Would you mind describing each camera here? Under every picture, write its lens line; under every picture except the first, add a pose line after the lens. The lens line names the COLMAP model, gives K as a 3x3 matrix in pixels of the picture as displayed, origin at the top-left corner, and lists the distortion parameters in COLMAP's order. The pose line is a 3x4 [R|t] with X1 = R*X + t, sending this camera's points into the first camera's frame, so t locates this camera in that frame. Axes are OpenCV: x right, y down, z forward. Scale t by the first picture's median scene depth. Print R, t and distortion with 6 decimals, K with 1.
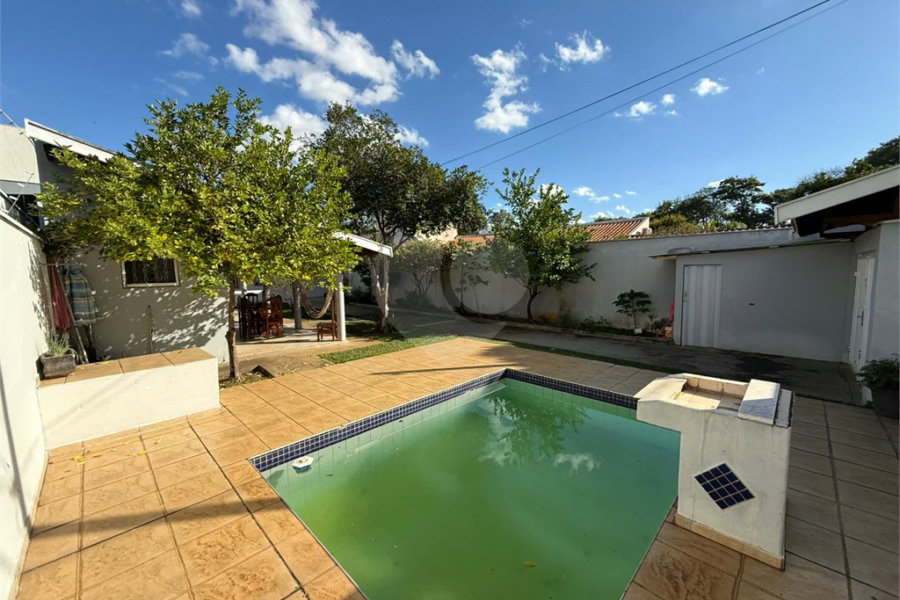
lens RADIAL K [[358.2, 0, 445.6], [0, 358.2, 300.3], [0, 0, 1]] dist [-0.000114, 0.000280]
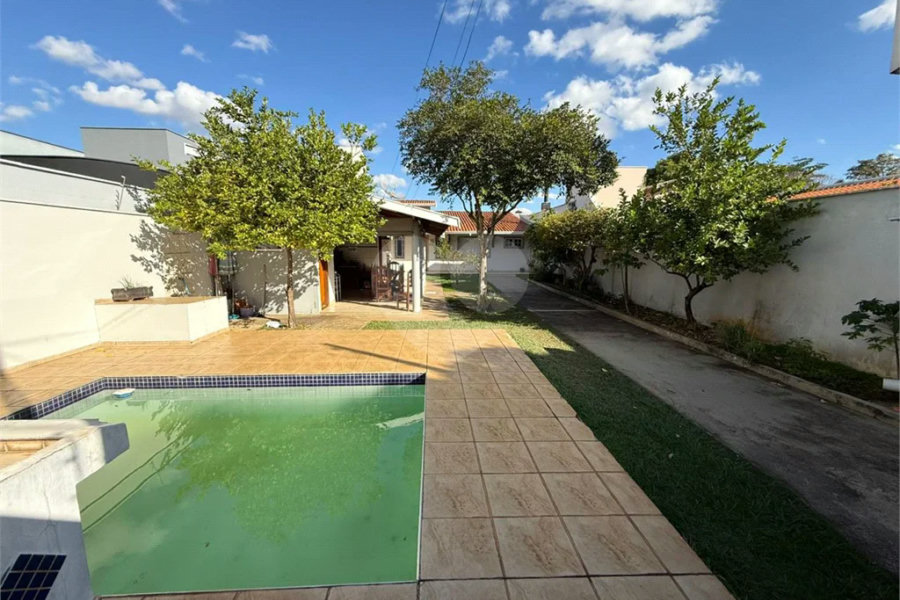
lens RADIAL K [[358.2, 0, 451.0], [0, 358.2, 303.0], [0, 0, 1]] dist [-0.000114, 0.000280]
pose [[0.744613, 0.125742, -0.655546, 0.621800], [-0.078312, 0.991771, 0.101283, -0.034121], [0.662886, -0.024080, 0.748333, 0.424140]]
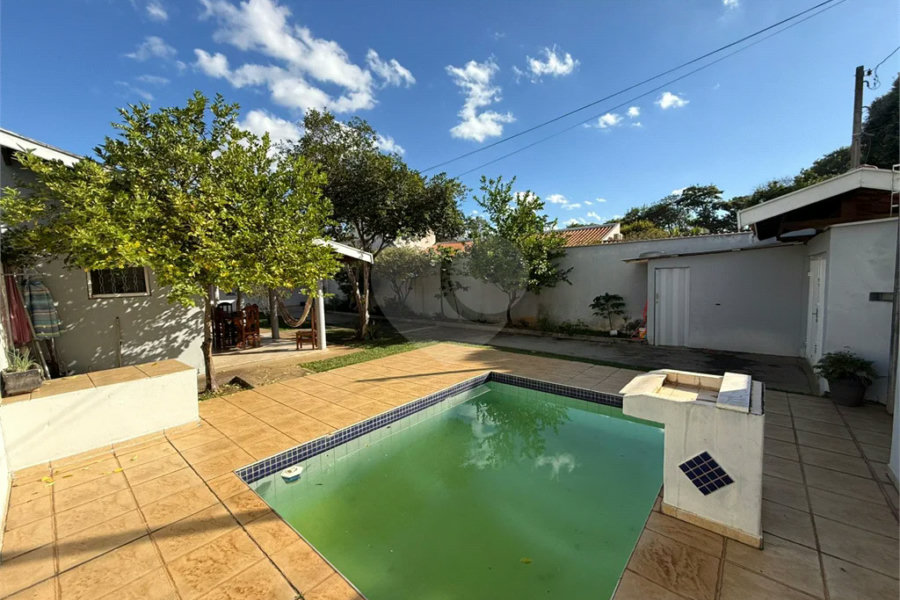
lens RADIAL K [[358.2, 0, 445.8], [0, 358.2, 299.9], [0, 0, 1]] dist [-0.000114, 0.000280]
pose [[0.997858, -0.017016, 0.063161, -0.015196], [0.018283, 0.999642, -0.019534, 0.004102], [-0.062806, 0.020647, 0.997812, -0.006027]]
